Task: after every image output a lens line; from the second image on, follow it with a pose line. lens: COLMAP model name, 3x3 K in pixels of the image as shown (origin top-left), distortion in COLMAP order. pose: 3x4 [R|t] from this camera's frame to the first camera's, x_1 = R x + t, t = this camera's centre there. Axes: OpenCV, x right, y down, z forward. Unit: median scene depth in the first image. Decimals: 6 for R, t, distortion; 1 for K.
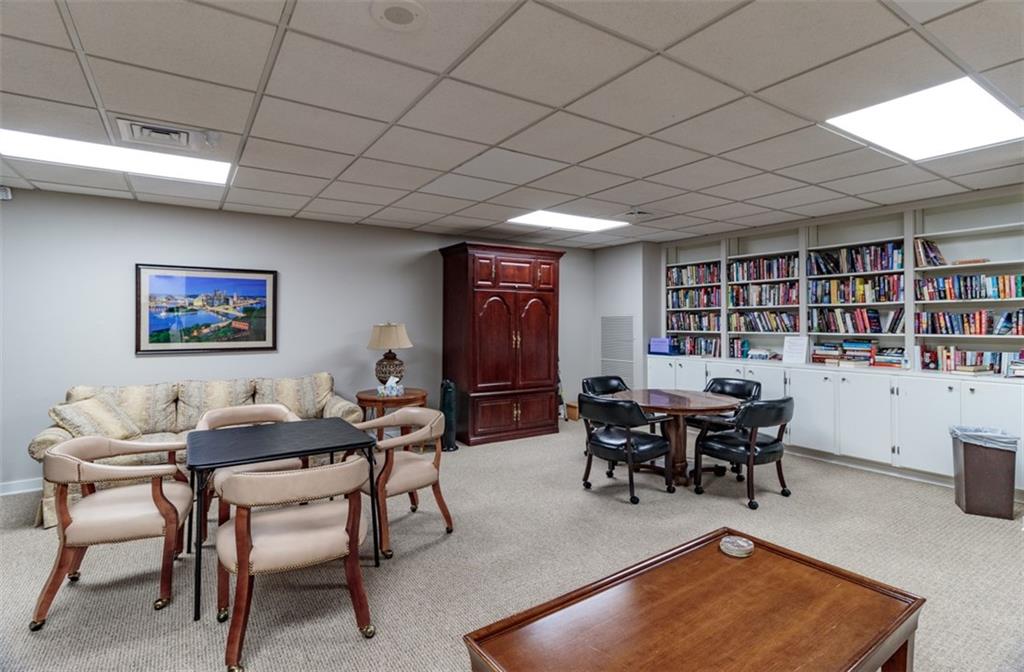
lens RADIAL K [[490.4, 0, 509.8], [0, 490.4, 319.4], [0, 0, 1]] dist [-0.074075, 0.000080]
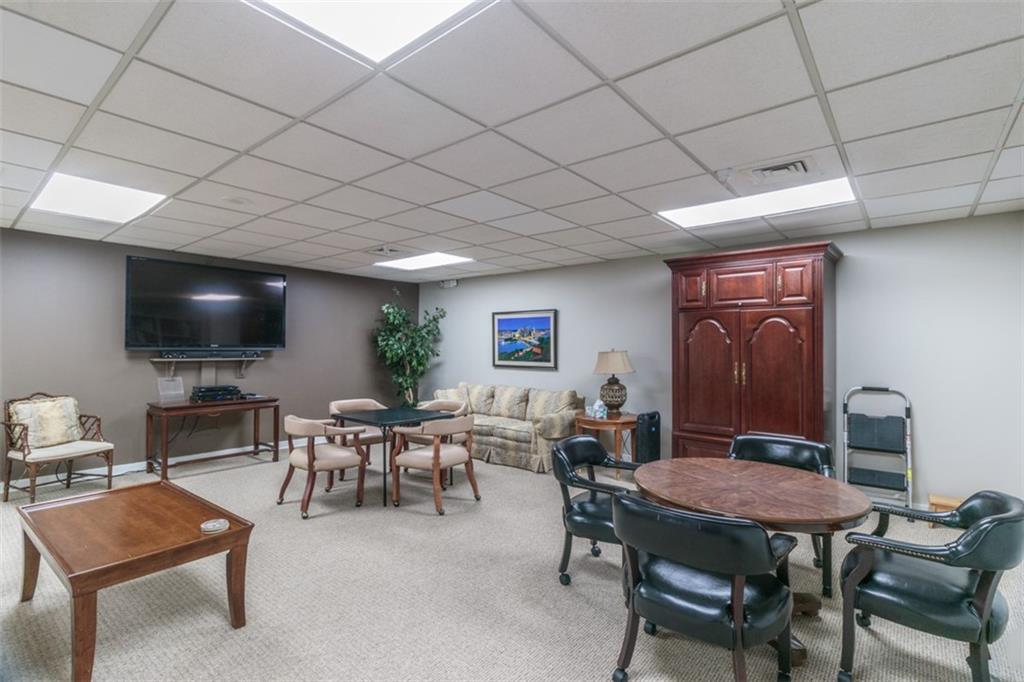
lens RADIAL K [[476.8, 0, 512.0], [0, 476.8, 341.0], [0, 0, 1]] dist [0.037430, 0.000078]
pose [[0.283134, -0.006476, -0.959059, 0.750345], [0.000002, 0.999977, -0.006752, -0.005457], [0.959081, 0.001910, 0.283127, 0.535001]]
